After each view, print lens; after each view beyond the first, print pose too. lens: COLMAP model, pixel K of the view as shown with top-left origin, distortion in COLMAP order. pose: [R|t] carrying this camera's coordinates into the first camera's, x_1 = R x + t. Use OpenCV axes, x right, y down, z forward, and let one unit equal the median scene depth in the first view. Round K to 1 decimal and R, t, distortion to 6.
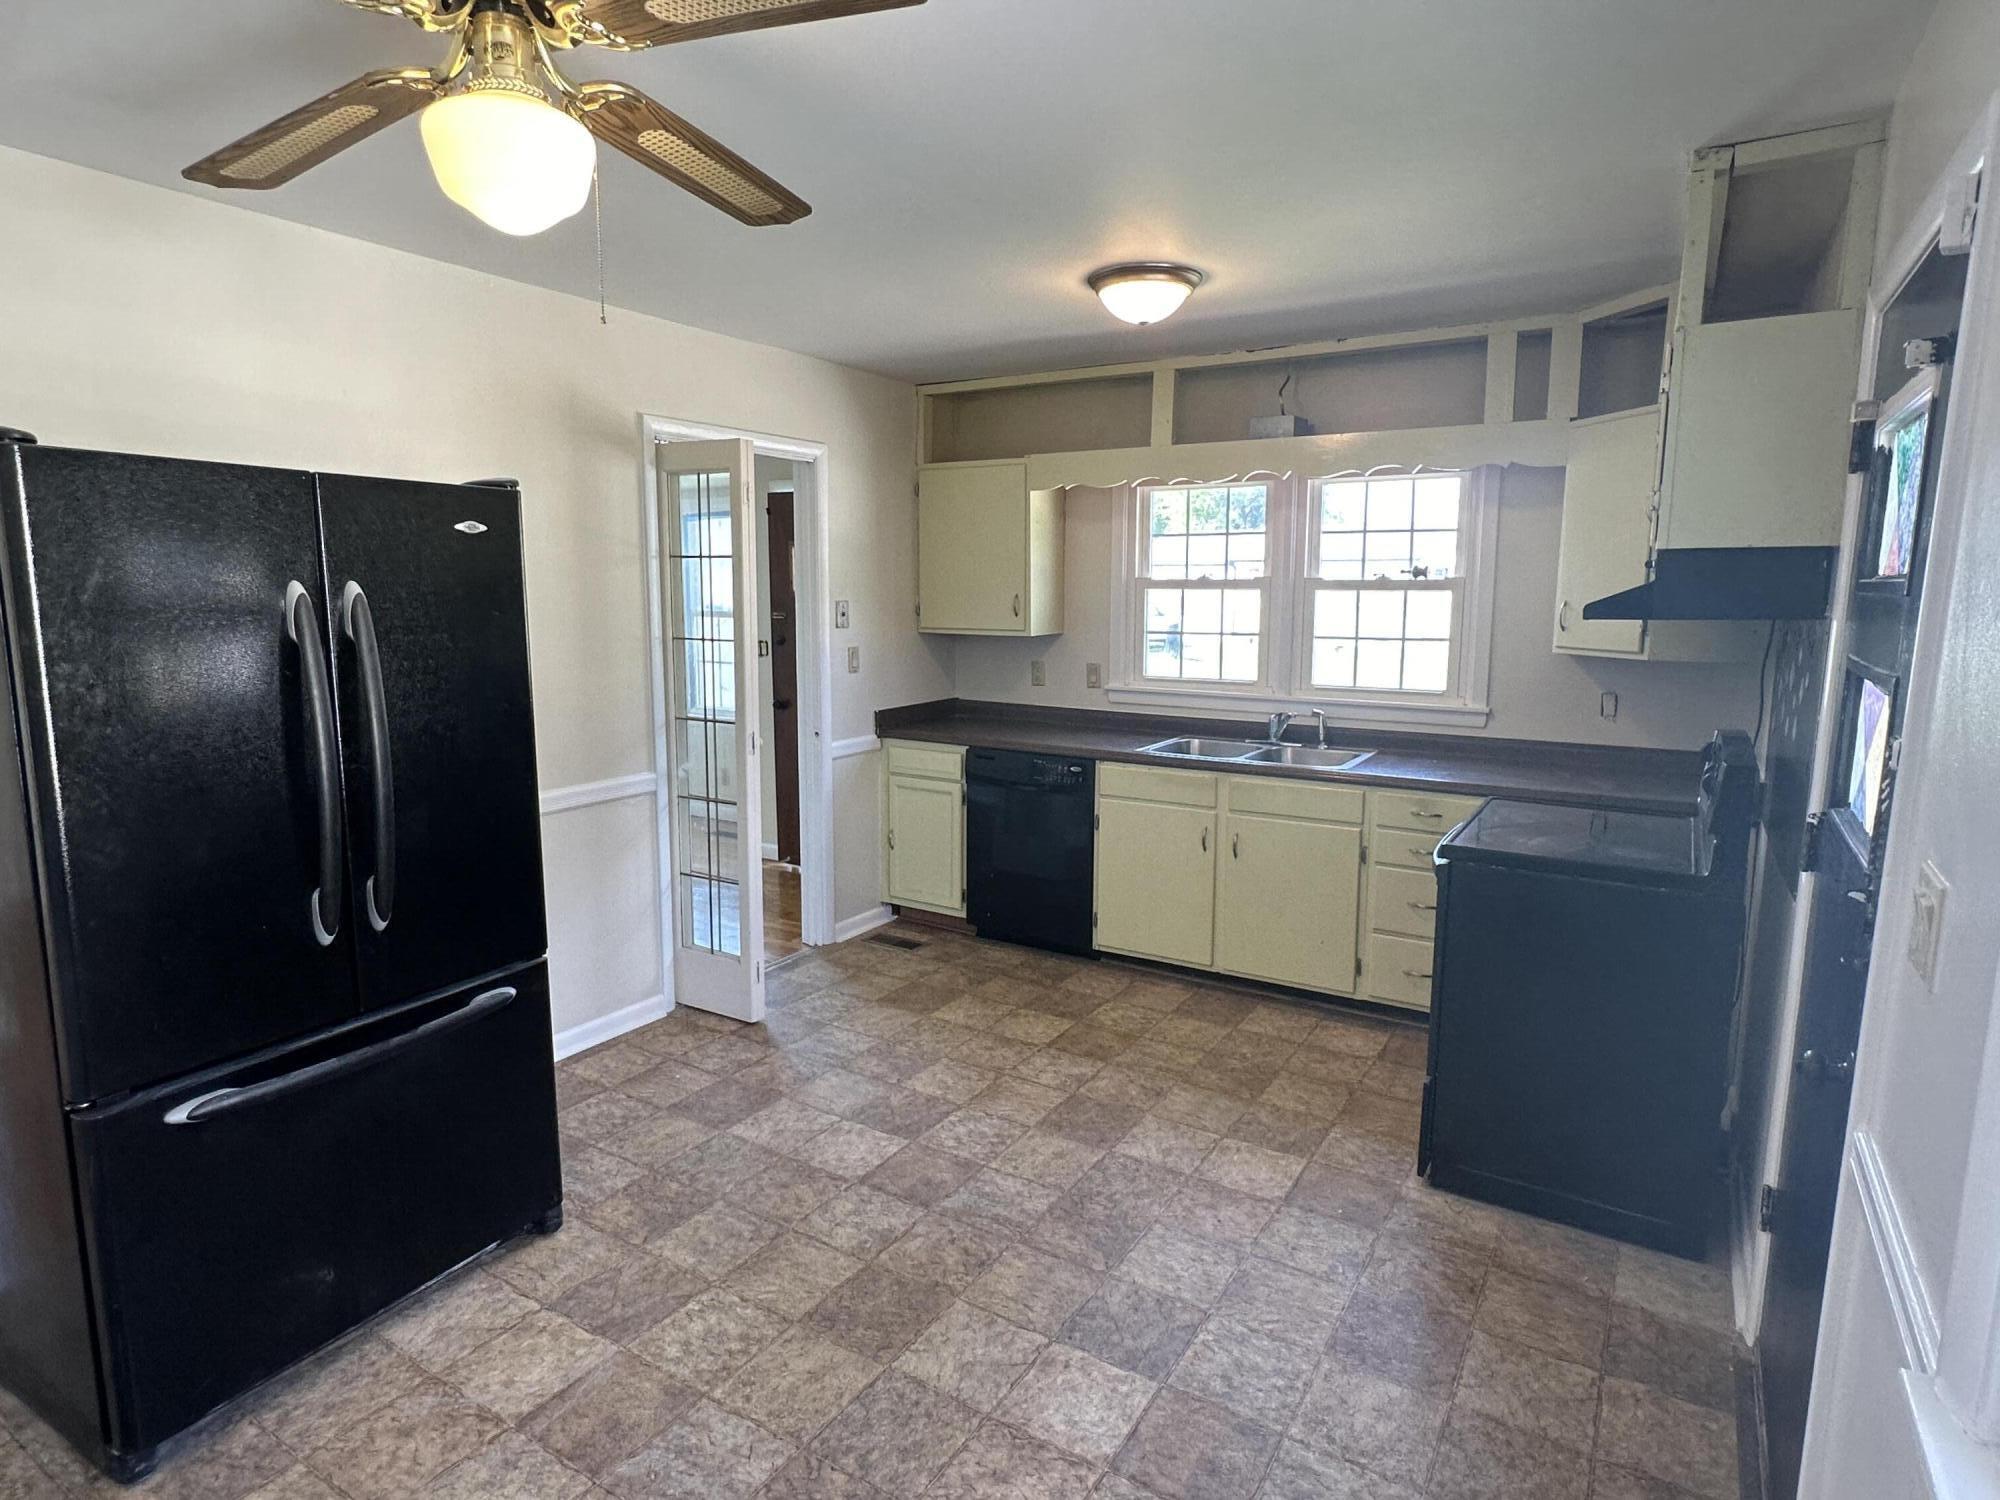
lens RADIAL K [[1089.9, 0, 1002.7], [0, 1089.9, 742.1], [0, 0, 1]] dist [0.001049, 0.001071]
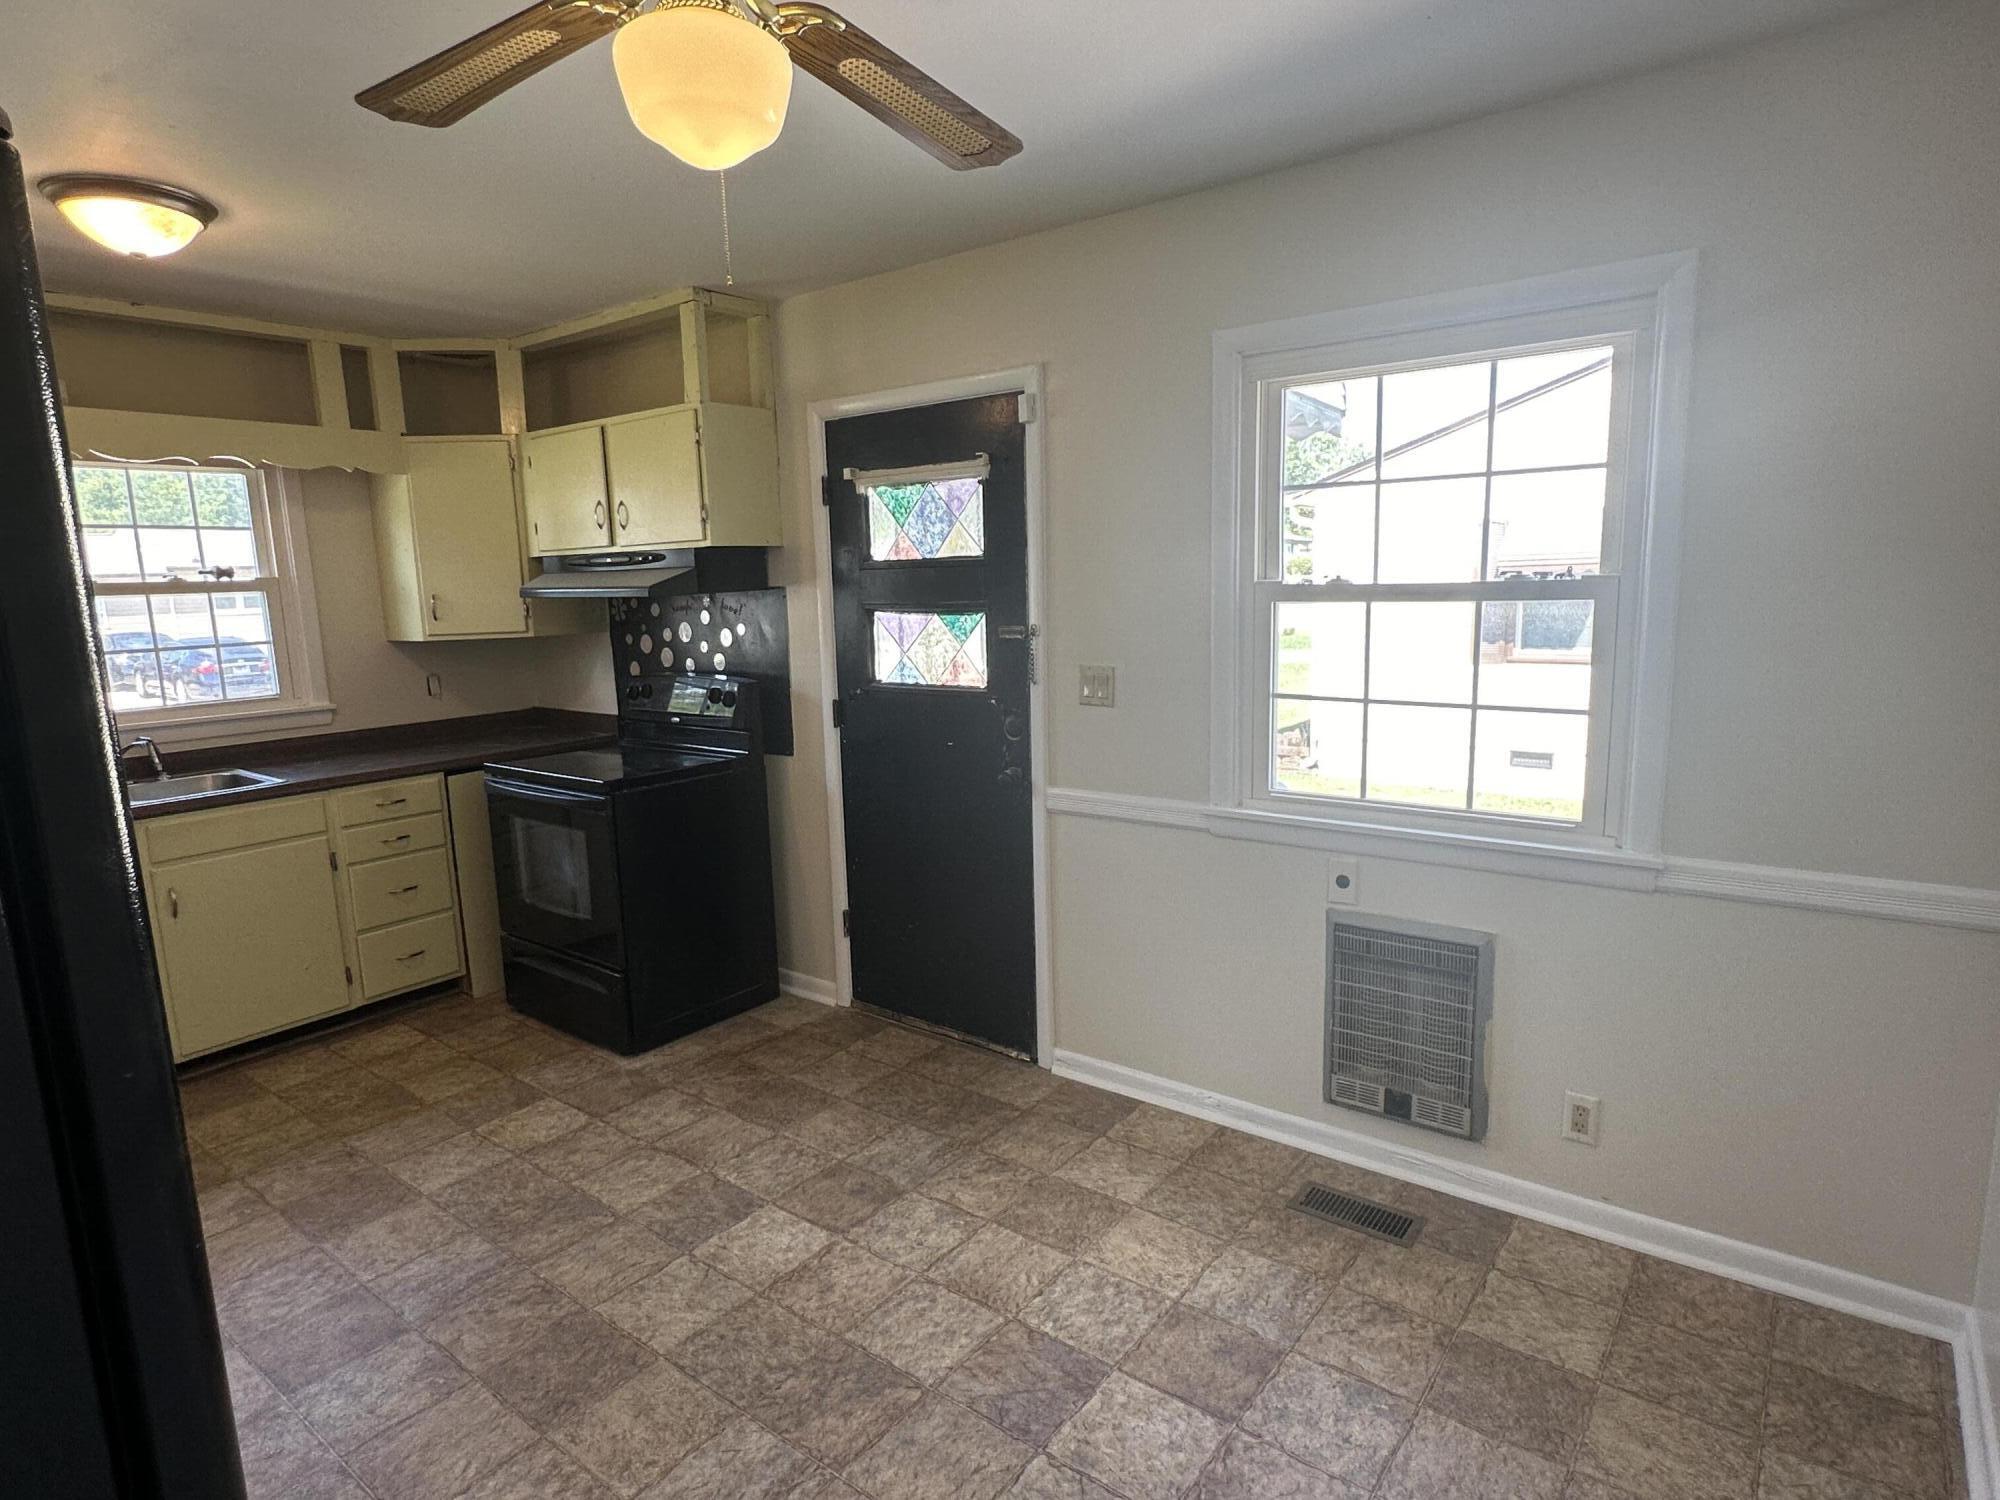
lens RADIAL K [[1089.9, 0, 1002.7], [0, 1089.9, 742.1], [0, 0, 1]] dist [0.001049, 0.001071]
pose [[0.108903, -0.154798, 0.981925, -0.570665], [0.173823, 0.975547, 0.134514, -0.028342], [-0.978737, 0.156032, 0.133148, 0.288479]]
